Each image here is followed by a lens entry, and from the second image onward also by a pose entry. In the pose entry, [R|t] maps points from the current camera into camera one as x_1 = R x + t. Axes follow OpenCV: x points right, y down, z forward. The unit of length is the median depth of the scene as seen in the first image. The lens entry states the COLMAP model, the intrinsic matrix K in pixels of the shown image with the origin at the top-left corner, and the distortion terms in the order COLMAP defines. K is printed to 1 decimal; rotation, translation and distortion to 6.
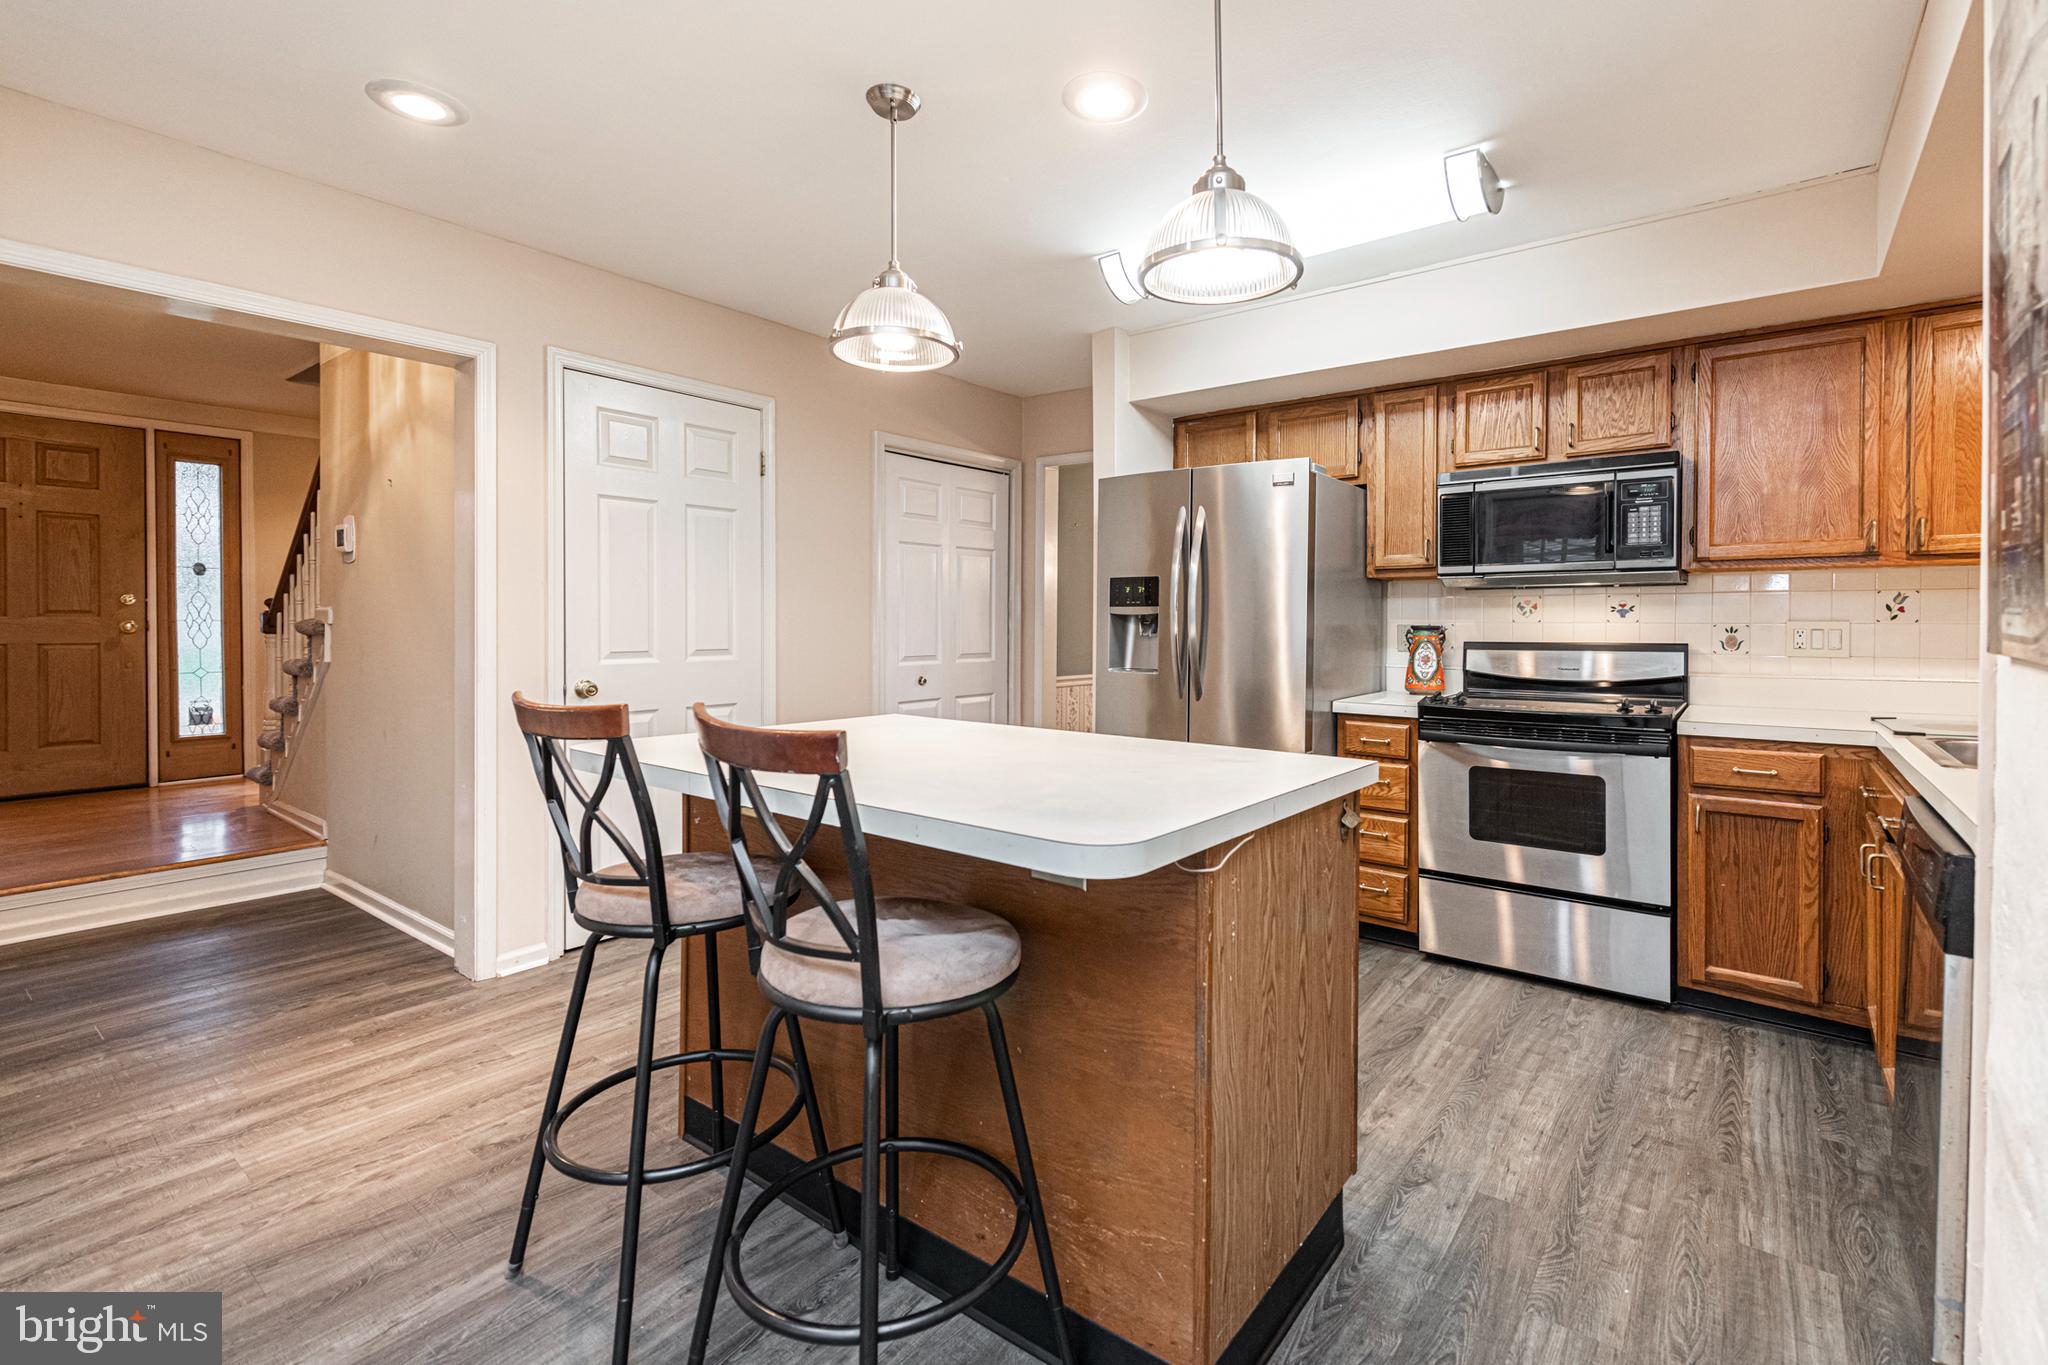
lens RADIAL K [[911.3, 0, 1052.4], [0, 911.3, 634.7], [0, 0, 1]] dist [0.002353, 0.000038]
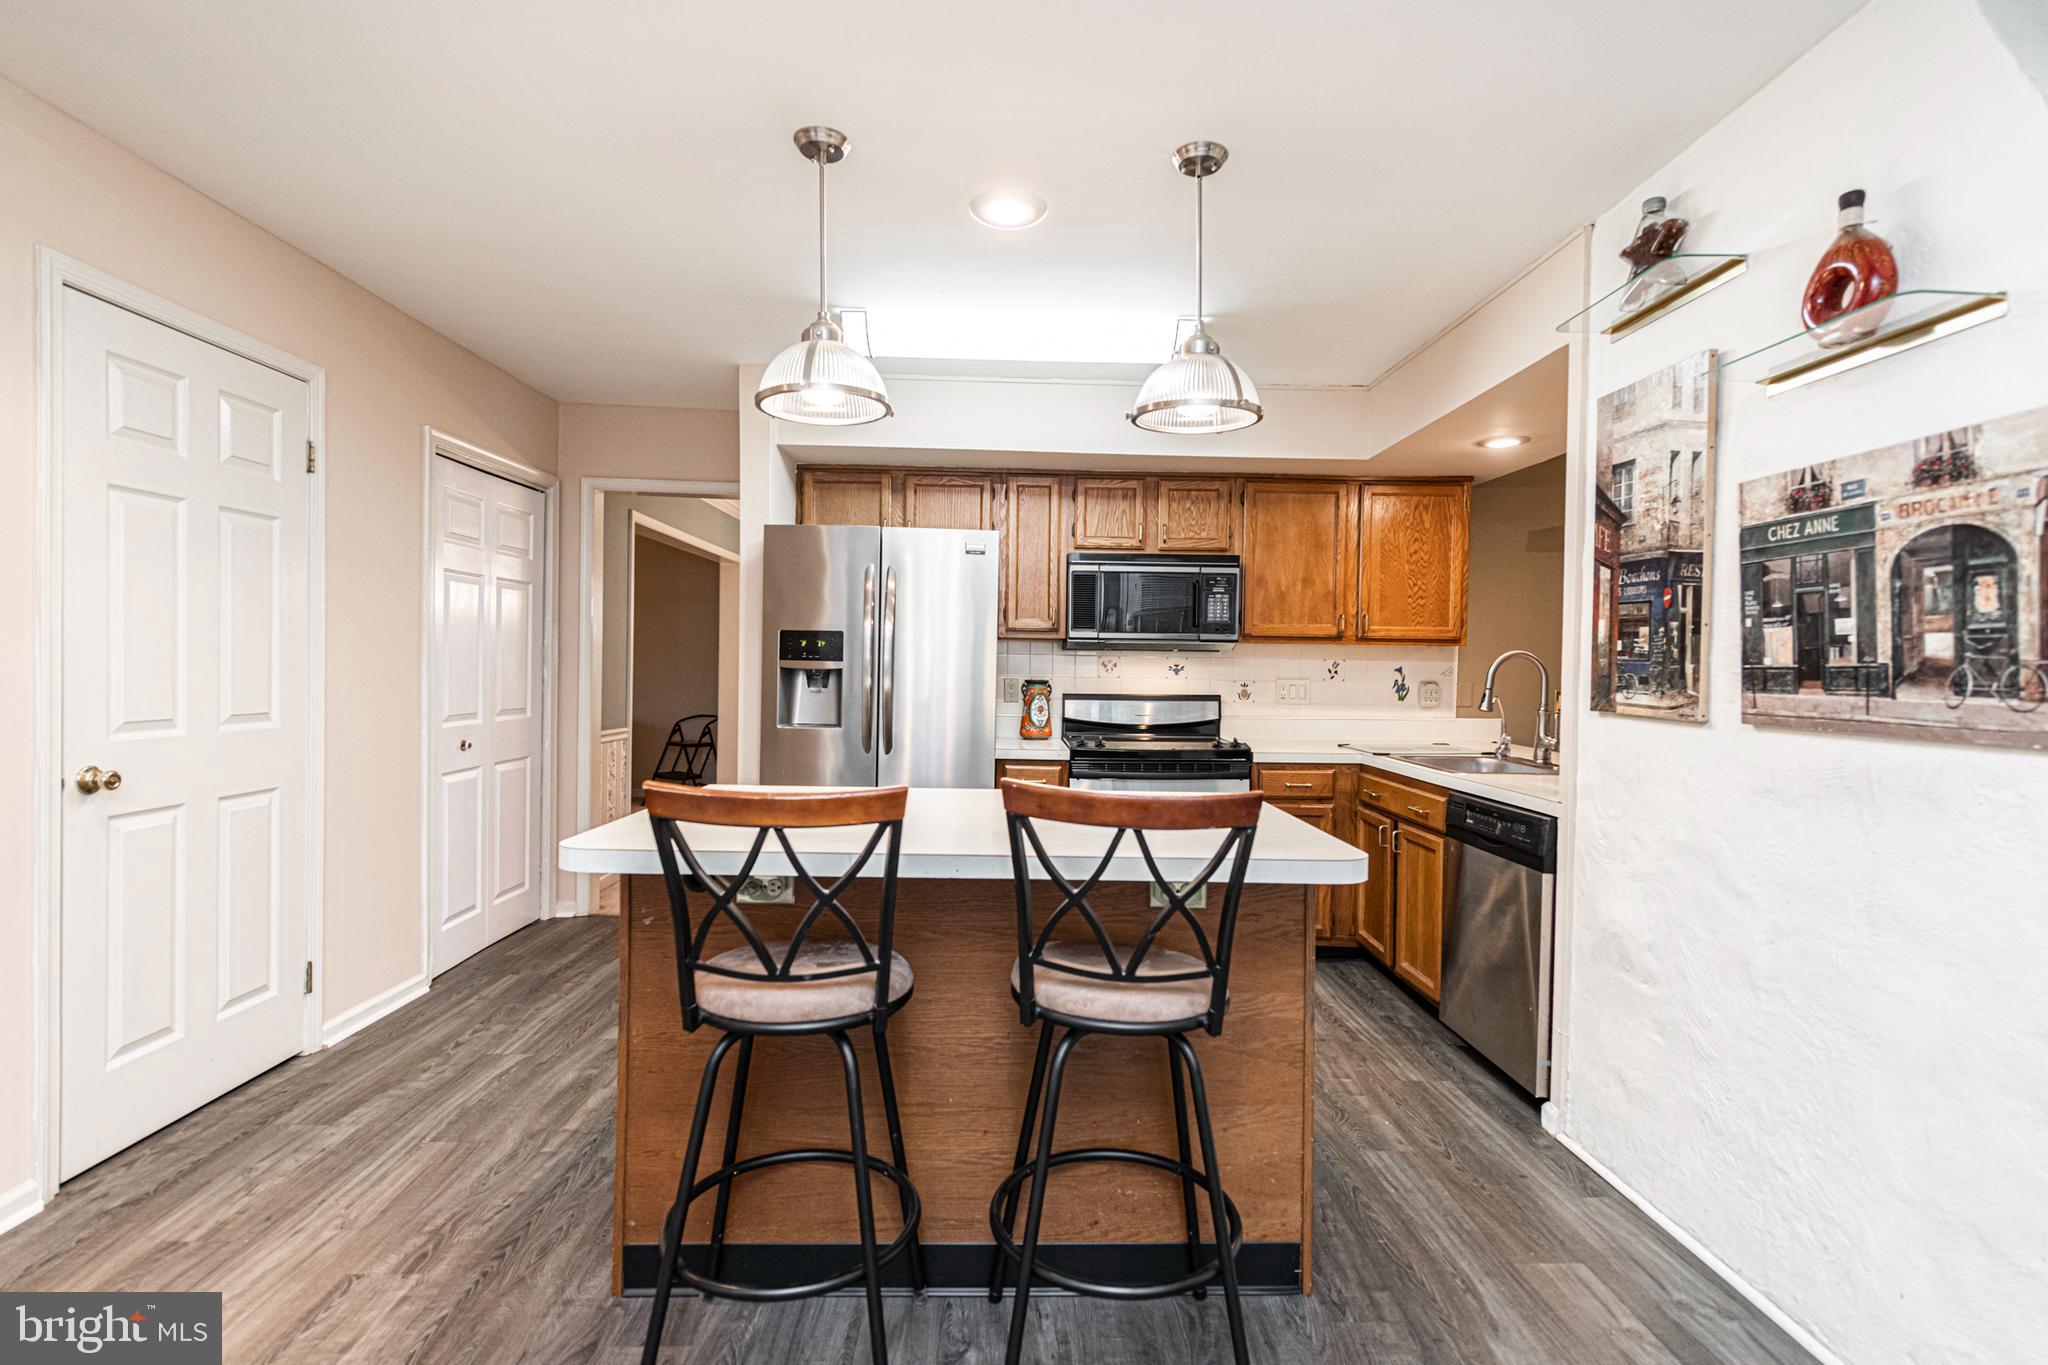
lens RADIAL K [[981.8, 0, 1023.6], [0, 981.8, 679.5], [0, 0, 1]] dist [0.002595, -0.000738]
pose [[0.786659, 0.000896, 0.617387, -0.431658], [-0.004190, 0.999984, 0.003887, -0.017893], [-0.617373, -0.005645, 0.786650, 0.035880]]
